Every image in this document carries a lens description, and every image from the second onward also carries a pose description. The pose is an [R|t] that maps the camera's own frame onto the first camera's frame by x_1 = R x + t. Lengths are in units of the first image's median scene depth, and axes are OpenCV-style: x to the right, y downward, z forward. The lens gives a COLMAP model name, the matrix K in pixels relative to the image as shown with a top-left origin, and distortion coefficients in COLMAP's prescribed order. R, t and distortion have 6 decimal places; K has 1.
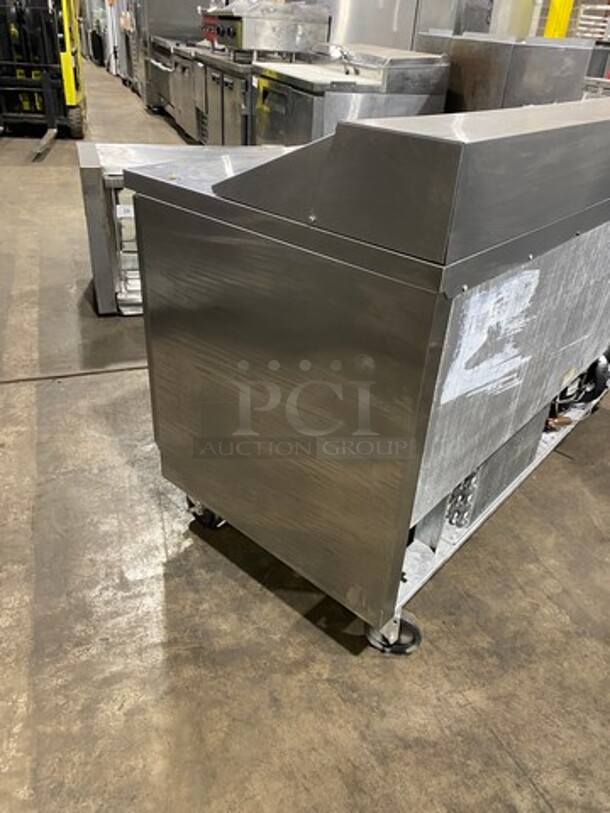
lens RADIAL K [[613.1, 0, 306.9], [0, 613.1, 404.2], [0, 0, 1]] dist [0.022629, -0.013598]
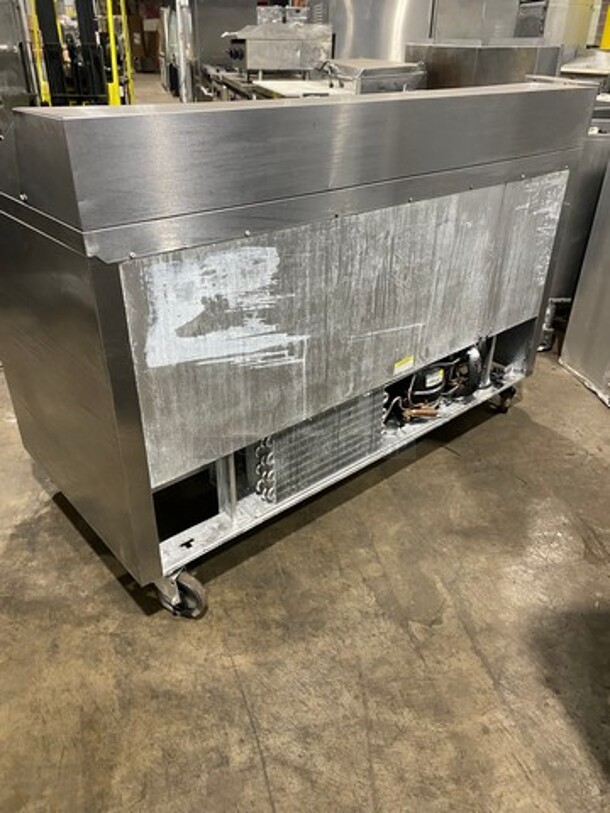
lens RADIAL K [[613.1, 0, 299.7], [0, 613.1, 408.0], [0, 0, 1]] dist [0.022629, -0.013598]
pose [[0.988385, 0.028060, -0.149360, 0.481811], [-0.031962, 0.999206, -0.023793, 0.066144], [0.148574, 0.028290, 0.988497, -0.021732]]
